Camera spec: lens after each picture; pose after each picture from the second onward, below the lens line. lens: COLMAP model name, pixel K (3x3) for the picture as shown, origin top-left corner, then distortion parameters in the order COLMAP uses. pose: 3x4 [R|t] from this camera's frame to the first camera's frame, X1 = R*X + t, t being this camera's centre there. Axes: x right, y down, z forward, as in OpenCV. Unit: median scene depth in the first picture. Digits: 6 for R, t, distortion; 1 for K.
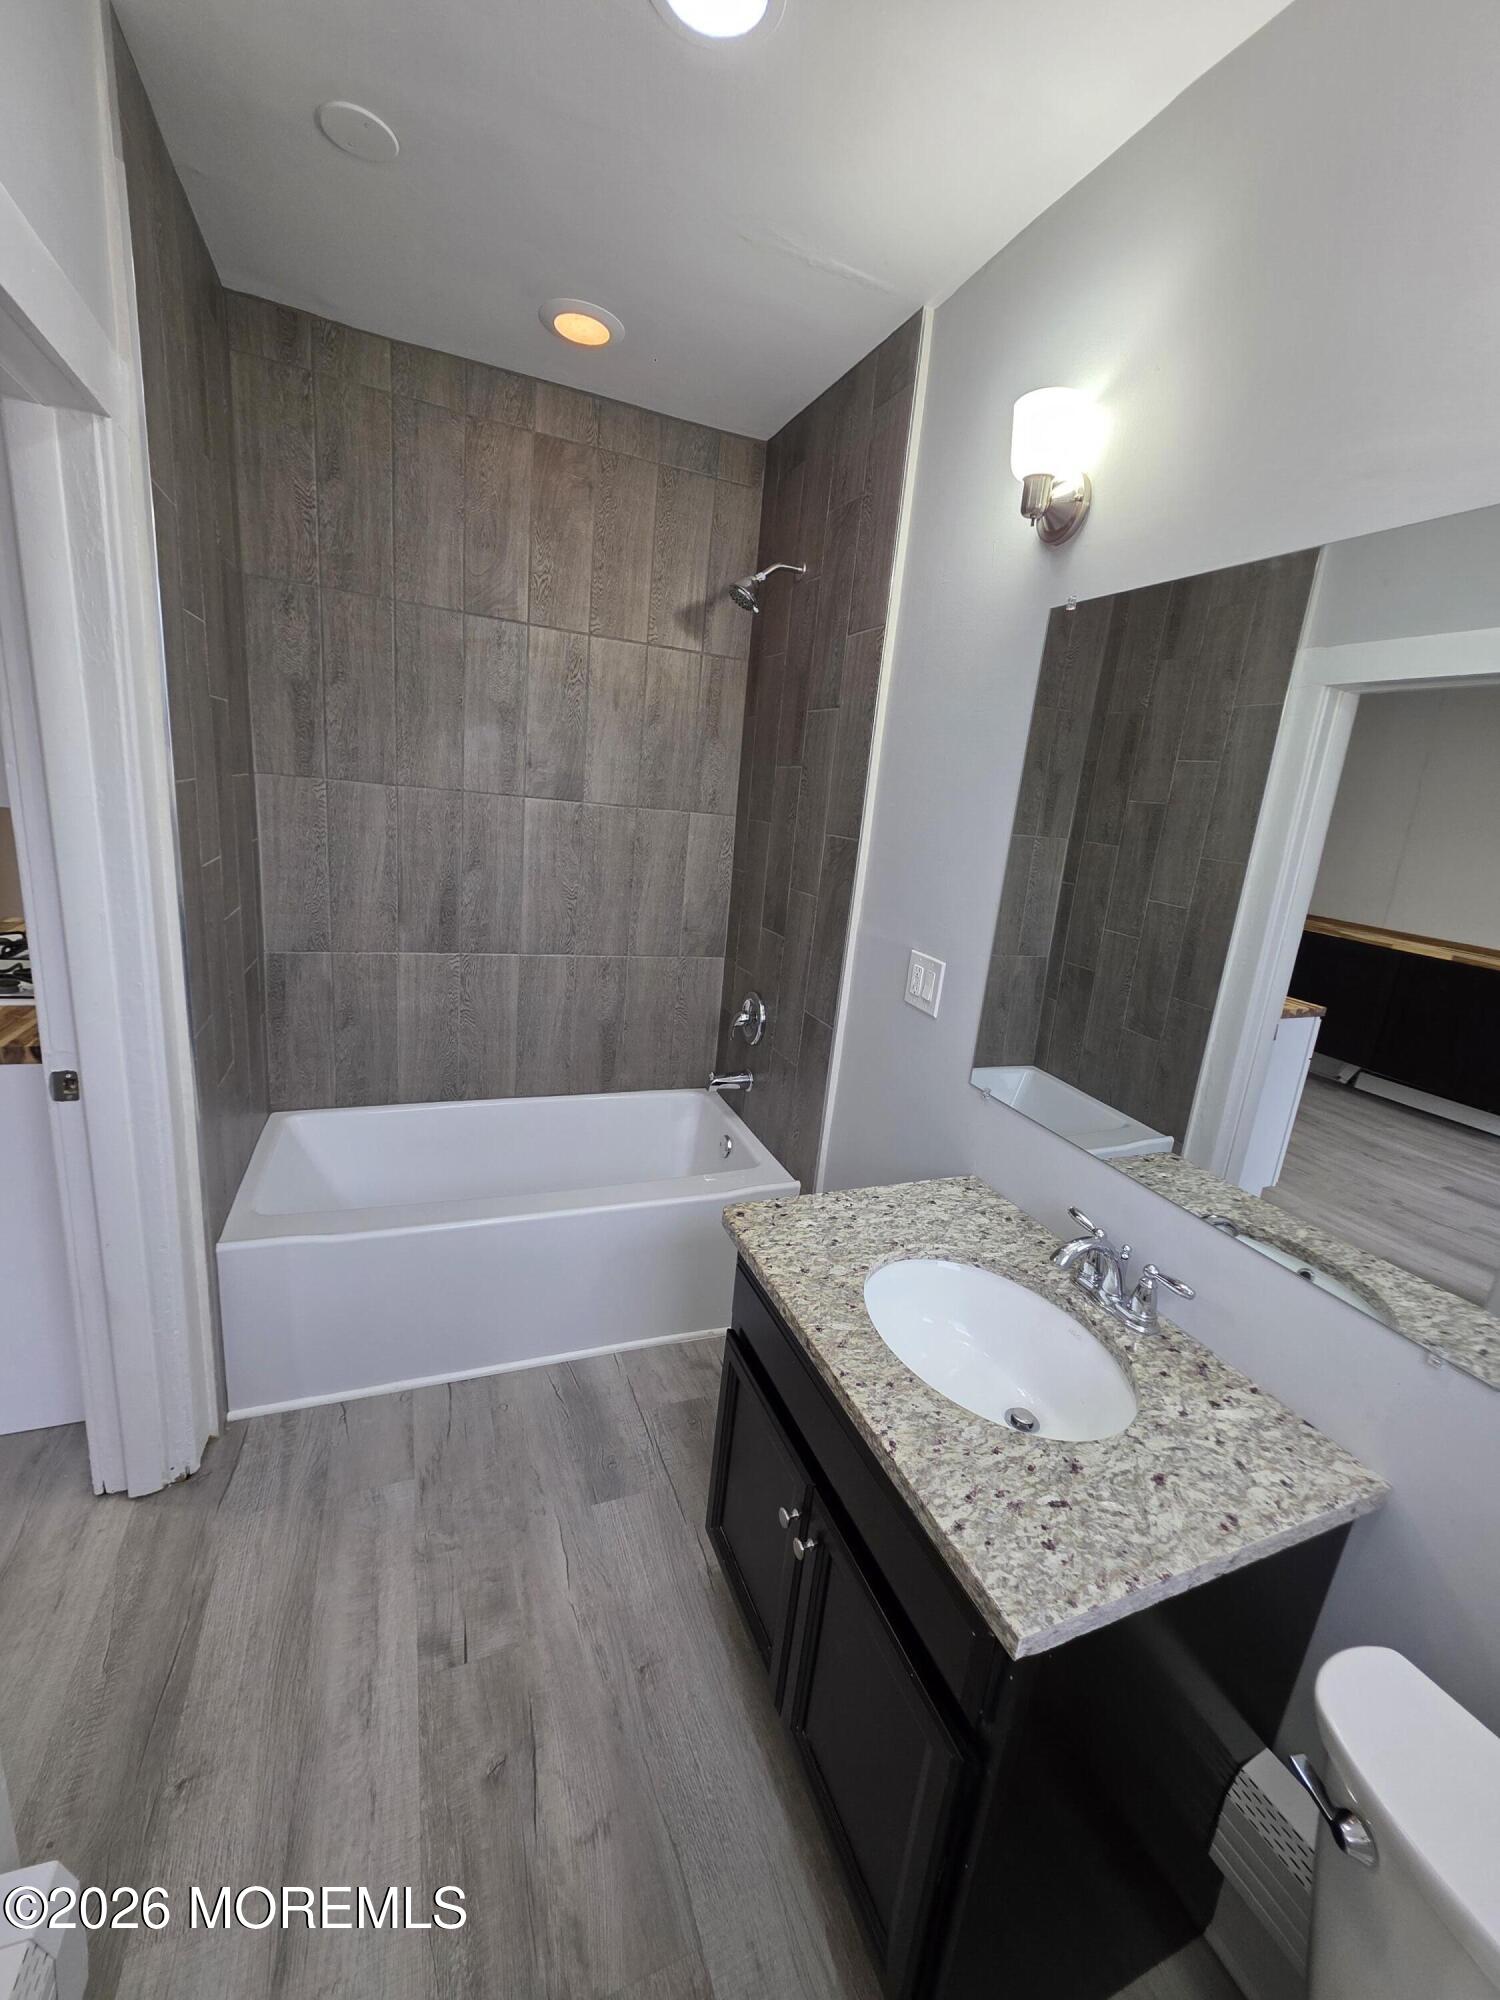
lens RADIAL K [[794.0, 0, 749.5], [0, 794.0, 996.0], [0, 0, 1]] dist [0.000392, 0.000334]
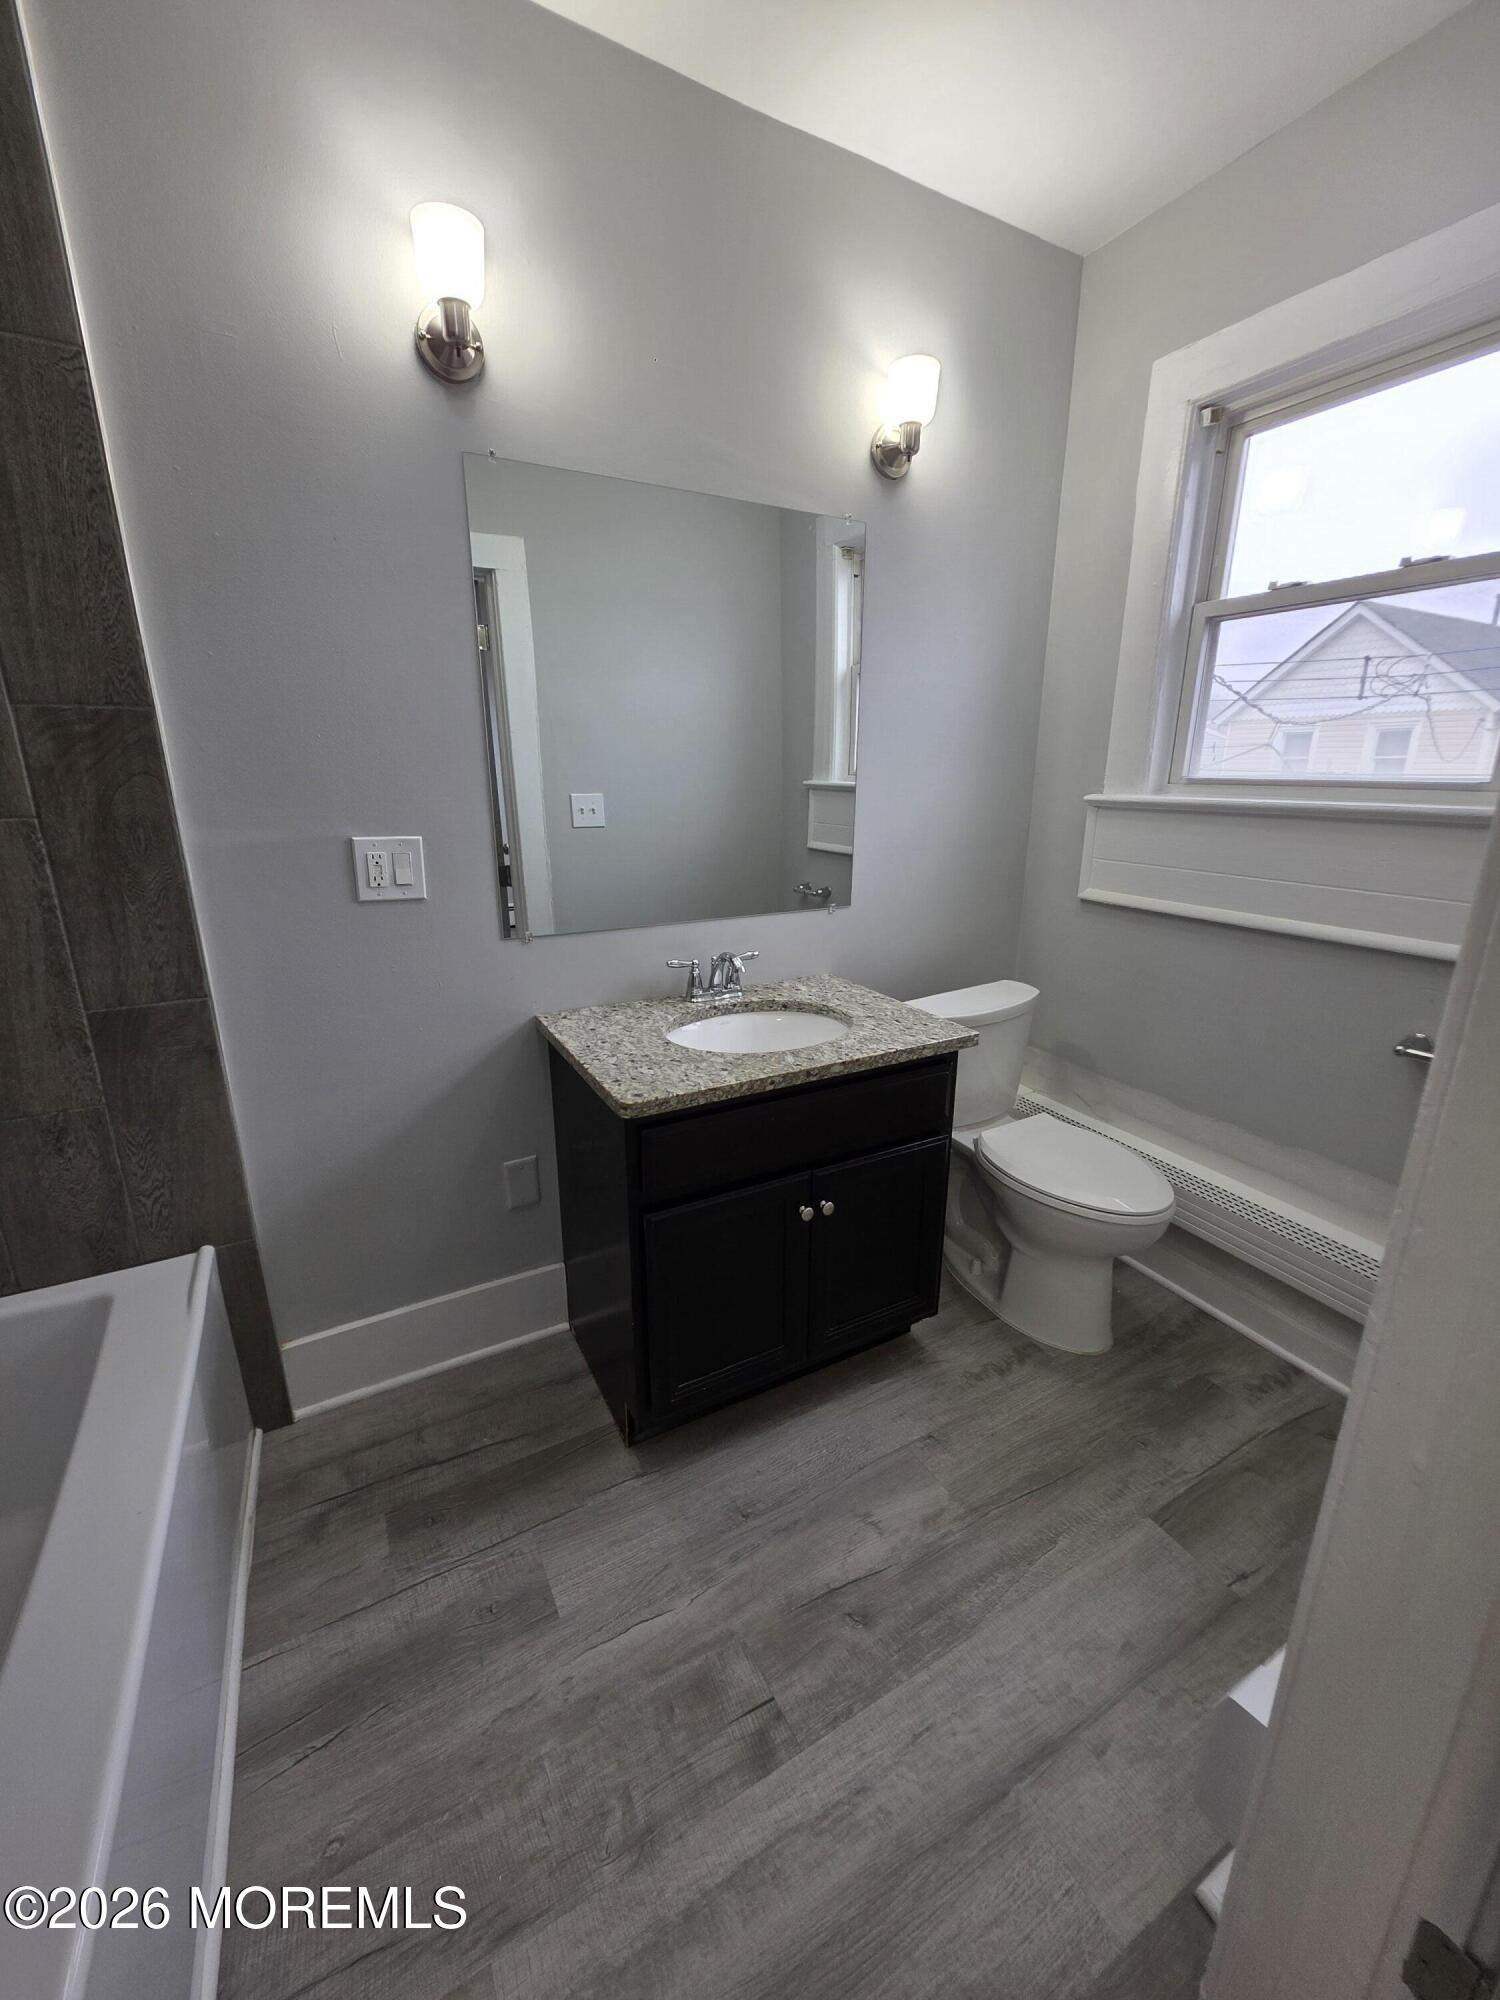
lens RADIAL K [[794.0, 0, 749.5], [0, 794.0, 996.0], [0, 0, 1]] dist [0.000392, 0.000334]
pose [[-0.101564, -0.371480, 0.922869, -0.848949], [0.235627, 0.892288, 0.385101, -0.168379], [-0.966522, 0.256565, -0.003094, 0.820374]]
